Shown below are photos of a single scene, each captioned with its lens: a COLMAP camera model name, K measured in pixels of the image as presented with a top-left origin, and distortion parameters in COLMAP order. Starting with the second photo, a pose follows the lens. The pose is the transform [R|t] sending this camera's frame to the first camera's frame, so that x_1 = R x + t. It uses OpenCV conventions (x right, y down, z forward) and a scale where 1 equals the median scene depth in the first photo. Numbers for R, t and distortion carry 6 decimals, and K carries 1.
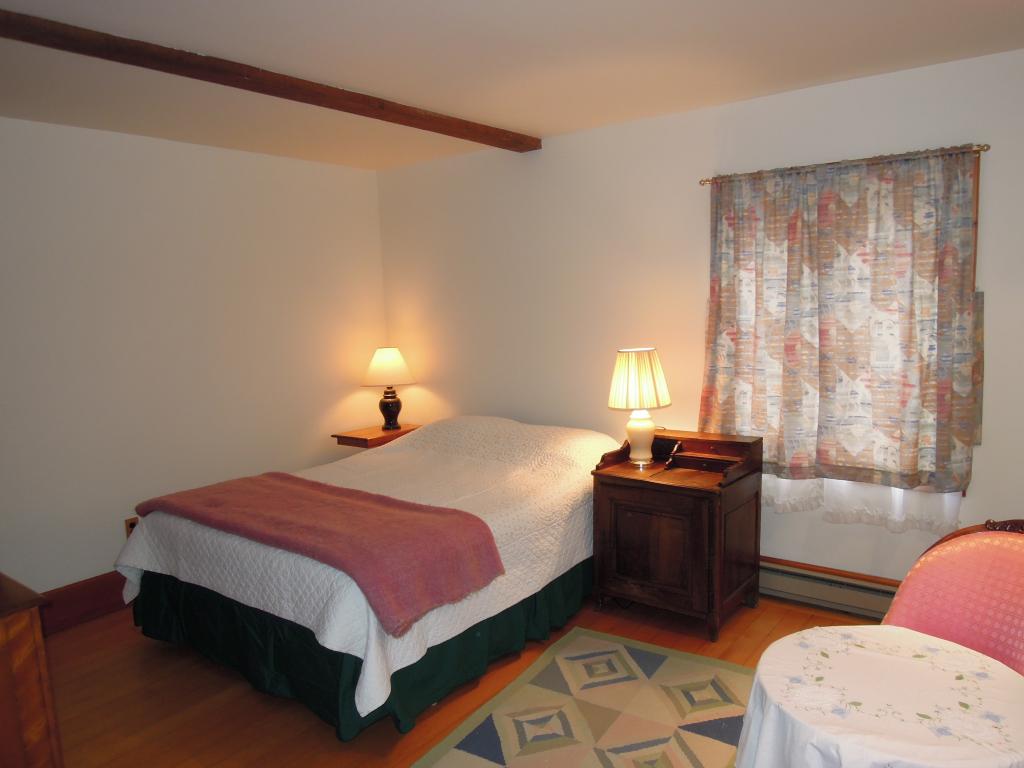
lens RADIAL K [[720.8, 0, 516.0], [0, 720.8, 385.5], [0, 0, 1]] dist [-0.031665, -0.001709]
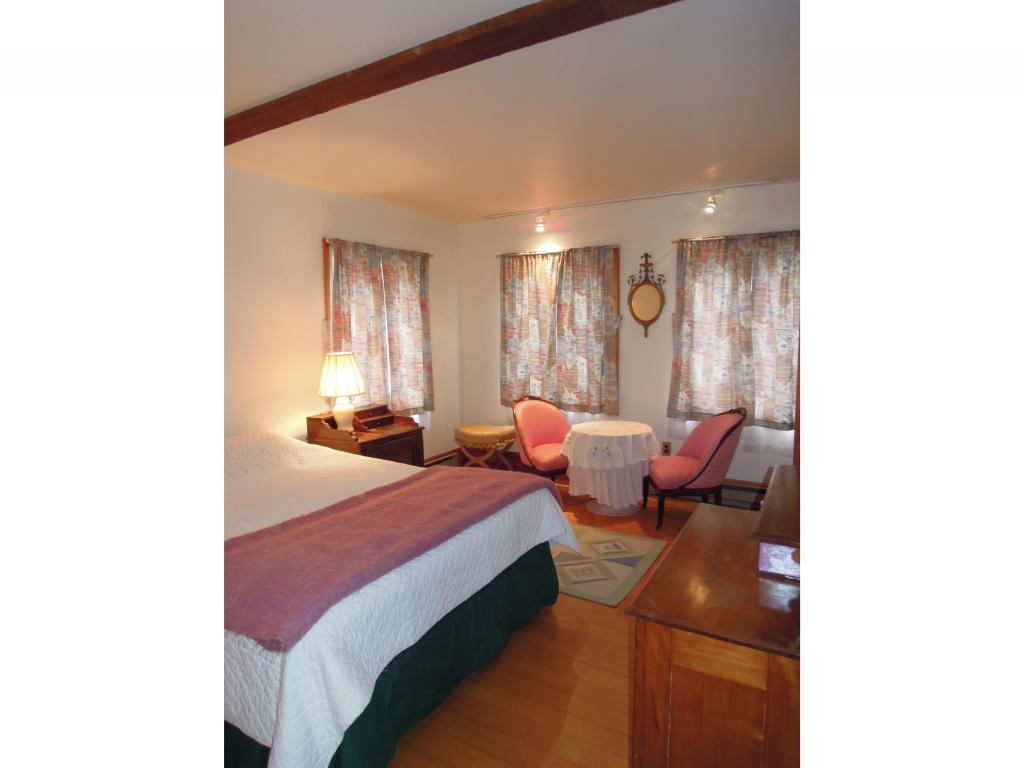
lens RADIAL K [[720.8, 0, 516.0], [0, 720.8, 385.5], [0, 0, 1]] dist [-0.031665, -0.001709]
pose [[-0.209847, -0.070683, 0.975176, -1.431926], [0.112948, 0.988954, 0.095987, -0.097521], [-0.971189, 0.130286, -0.199545, 1.070773]]
